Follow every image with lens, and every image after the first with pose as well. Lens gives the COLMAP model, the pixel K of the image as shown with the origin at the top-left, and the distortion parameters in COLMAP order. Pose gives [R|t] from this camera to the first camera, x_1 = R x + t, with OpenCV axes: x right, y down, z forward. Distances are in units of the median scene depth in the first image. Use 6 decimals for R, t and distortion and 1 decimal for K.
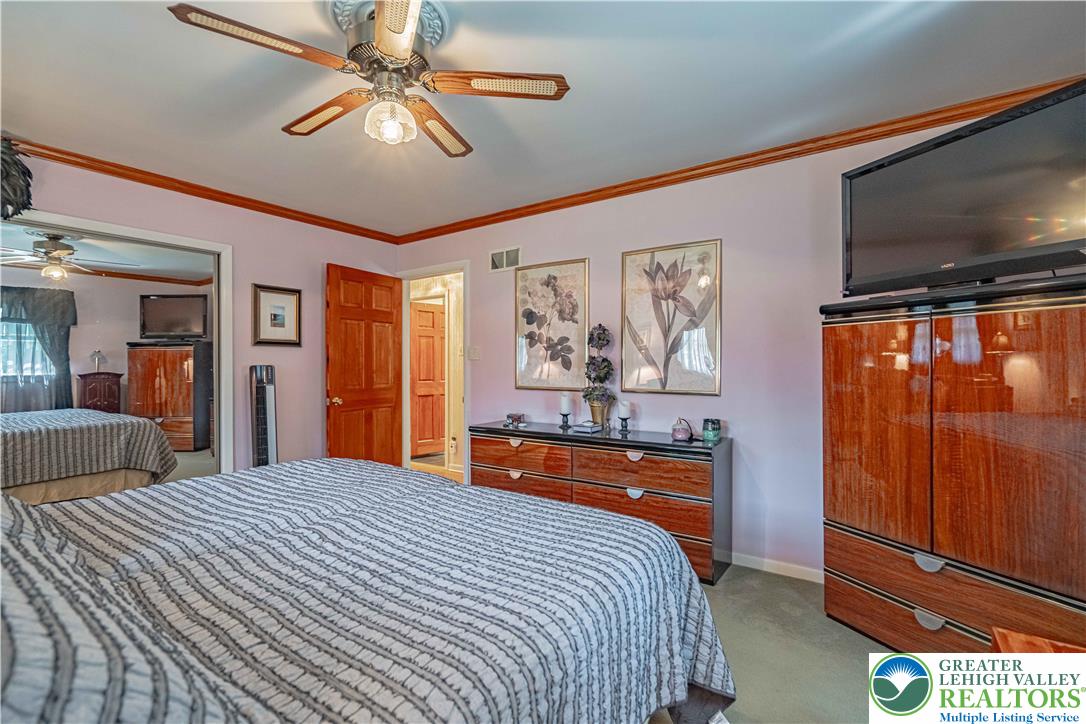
lens RADIAL K [[497.1, 0, 539.9], [0, 497.1, 364.4], [0, 0, 1]] dist [-0.005566, 0.001827]
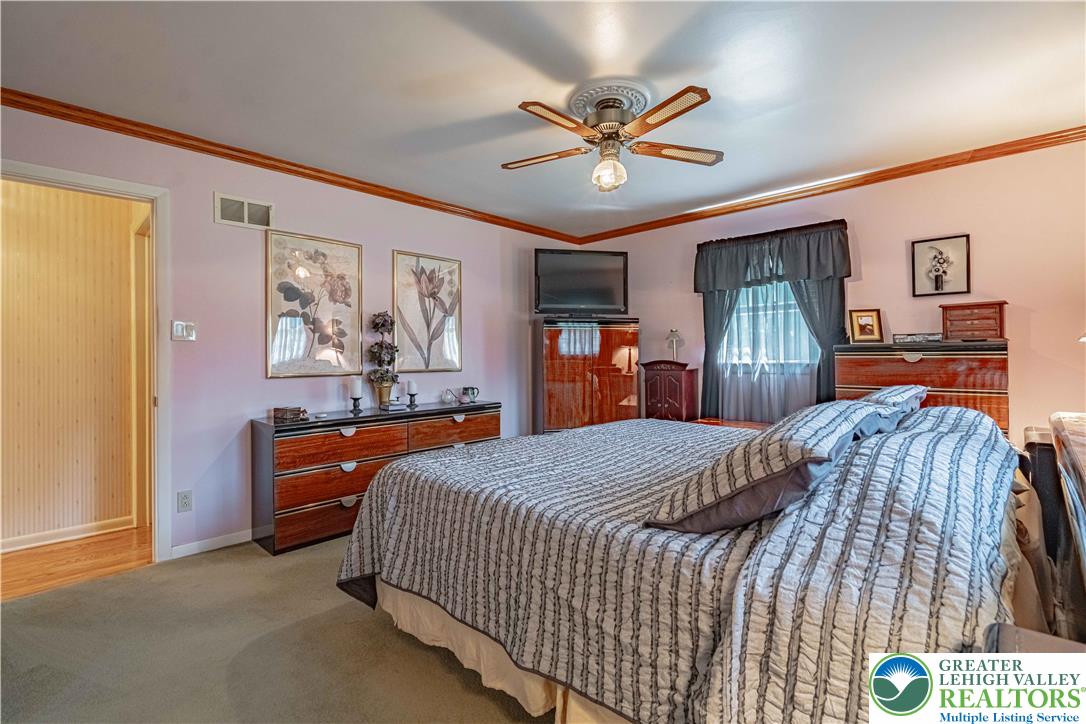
lens RADIAL K [[497.1, 0, 541.5], [0, 497.1, 354.2], [0, 0, 1]] dist [-0.005566, 0.001827]
pose [[0.140165, 0.003108, 0.990123, -0.938022], [0.009062, 0.999949, -0.004422, 0.021539], [-0.990087, 0.009593, 0.140130, 0.527479]]
